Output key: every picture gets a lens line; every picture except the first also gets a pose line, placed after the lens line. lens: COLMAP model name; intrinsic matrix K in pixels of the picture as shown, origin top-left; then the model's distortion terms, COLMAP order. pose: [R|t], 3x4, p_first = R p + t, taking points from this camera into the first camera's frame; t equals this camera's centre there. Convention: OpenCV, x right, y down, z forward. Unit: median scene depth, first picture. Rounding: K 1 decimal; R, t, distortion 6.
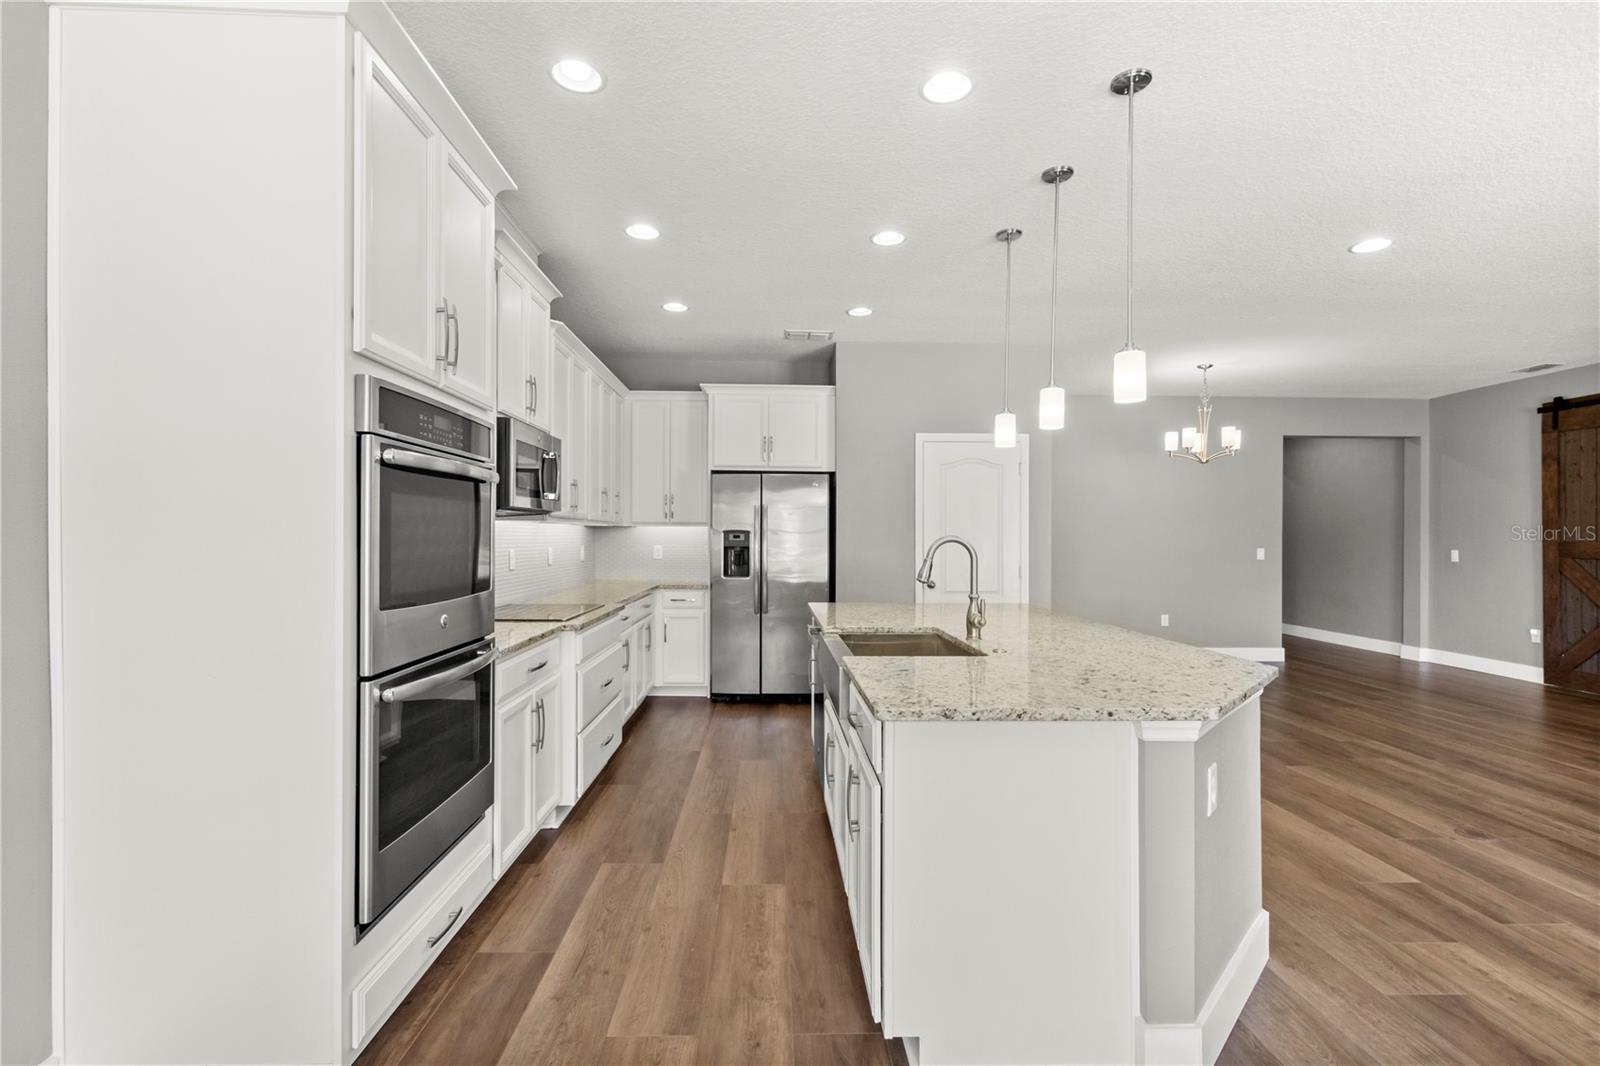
lens RADIAL K [[738.7, 0, 799.1], [0, 738.7, 524.5], [0, 0, 1]] dist [0.010315, -0.000012]
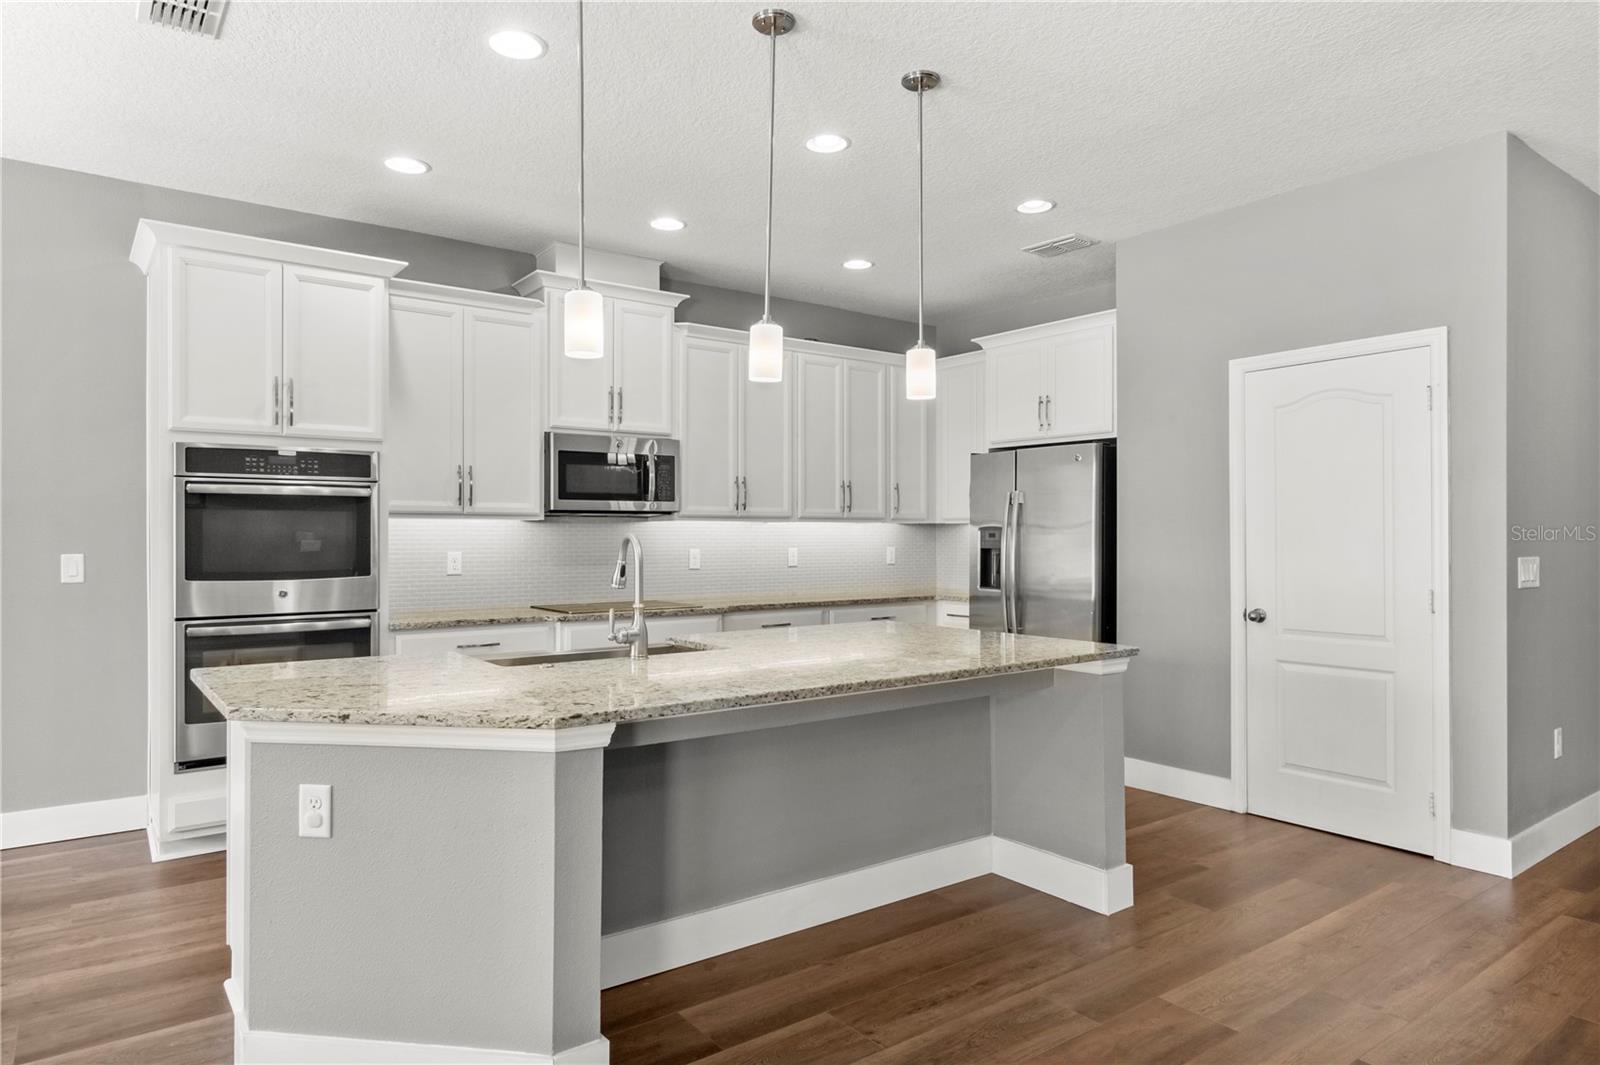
lens RADIAL K [[966.5, 0, 800.0], [0, 966.5, 532.5], [0, 0, 1]] dist [-0.004622, -0.000586]
pose [[0.572312, -0.007605, -0.820001, 0.614099], [0.017598, 0.999841, 0.003009, 0.007334], [0.819847, -0.016153, 0.572354, 0.272510]]
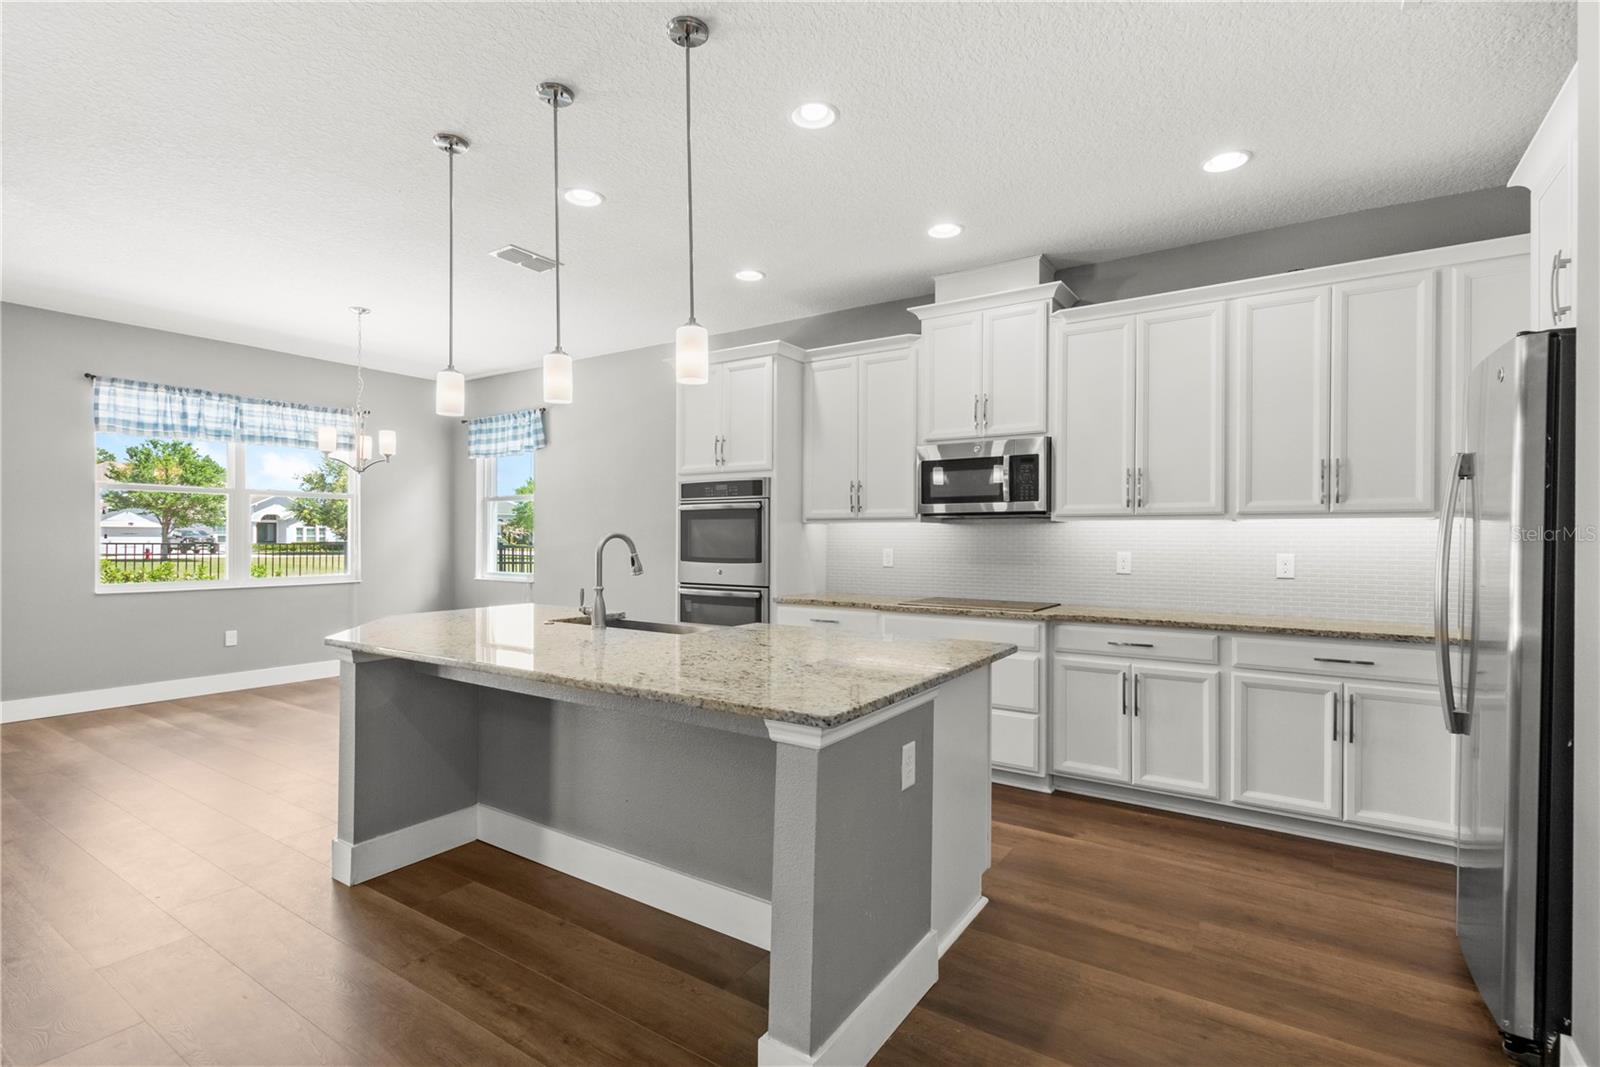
lens RADIAL K [[753.7, 0, 791.1], [0, 753.7, 537.7], [0, 0, 1]] dist [0.004184, 0.000077]
pose [[-0.584352, -0.007471, -0.811466, 0.480570], [0.007037, 0.999873, -0.014273, 0.021093], [0.811470, -0.014050, -0.584226, 0.946367]]
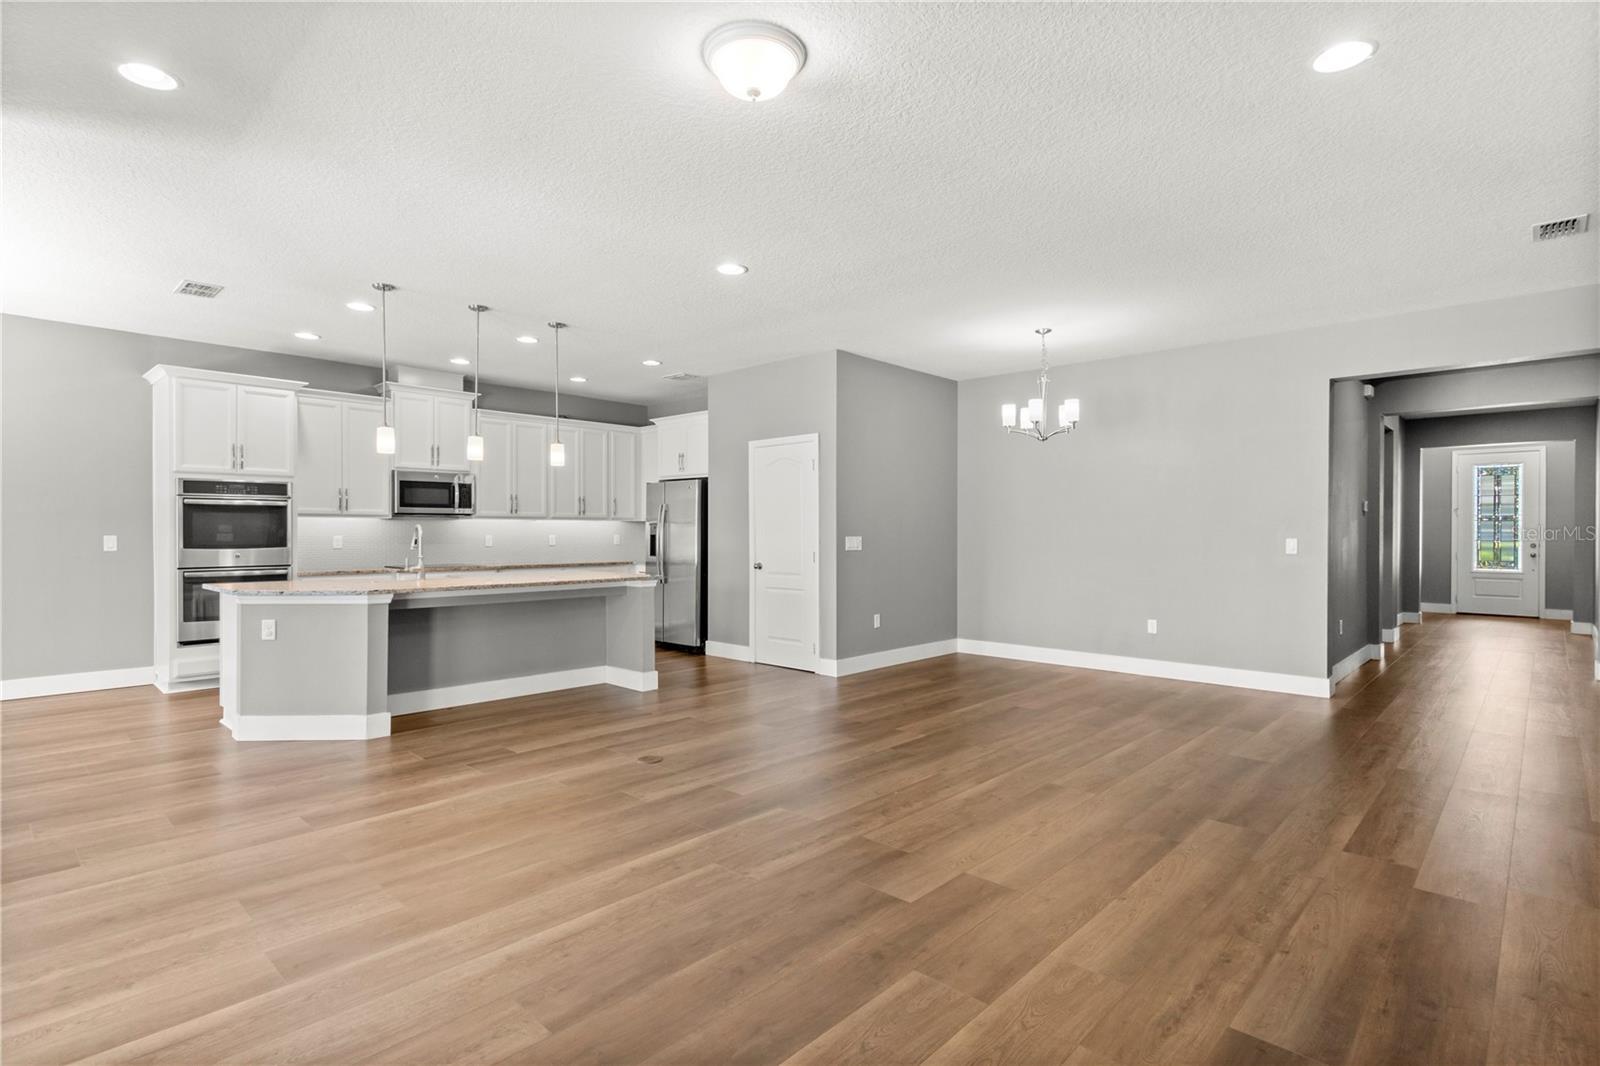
lens RADIAL K [[781.9, 0, 794.3], [0, 781.9, 533.3], [0, 0, 1]] dist [0.009139, 0.000089]
pose [[0.700296, -0.003363, -0.713845, 1.159456], [0.015508, 0.999825, 0.010503, 0.015890], [0.713684, -0.018426, 0.700225, 0.150884]]
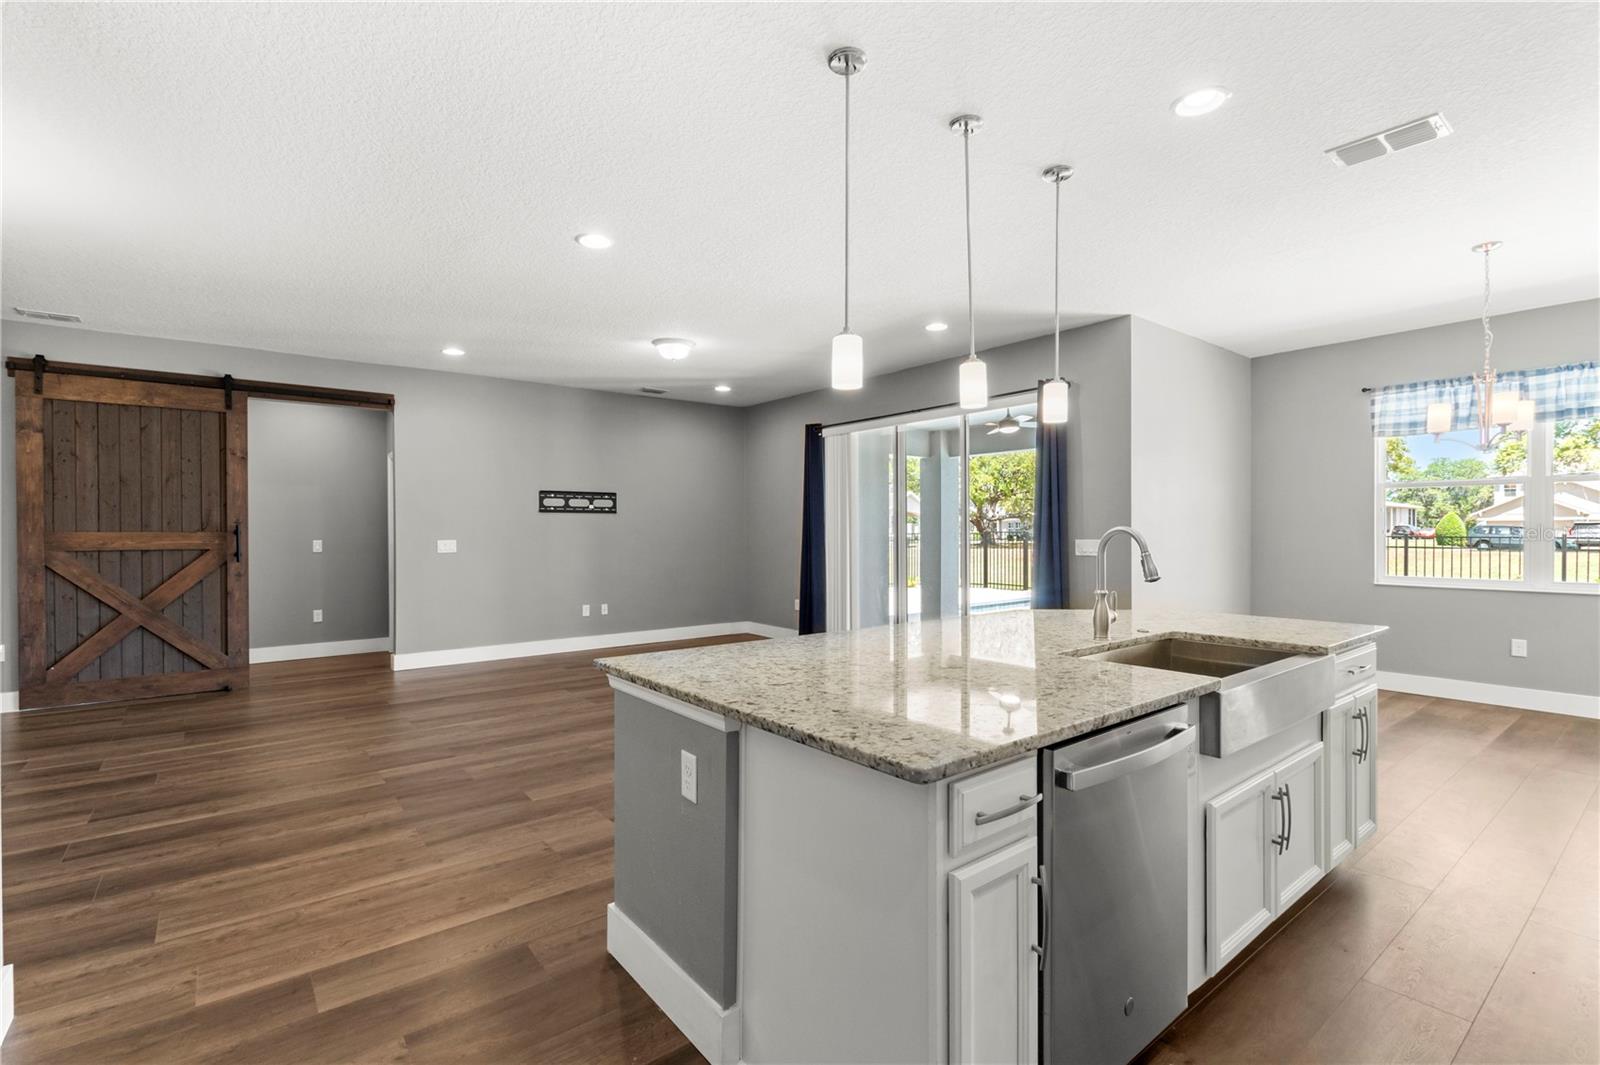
lens RADIAL K [[729.5, 0, 797.8], [0, 729.5, 536.4], [0, 0, 1]] dist [0.001004, -0.000169]
pose [[-0.588633, -0.012850, 0.808298, -0.138962], [-0.016043, 0.999862, 0.004212, 0.013378], [-0.808241, -0.010488, -0.588758, 0.931333]]
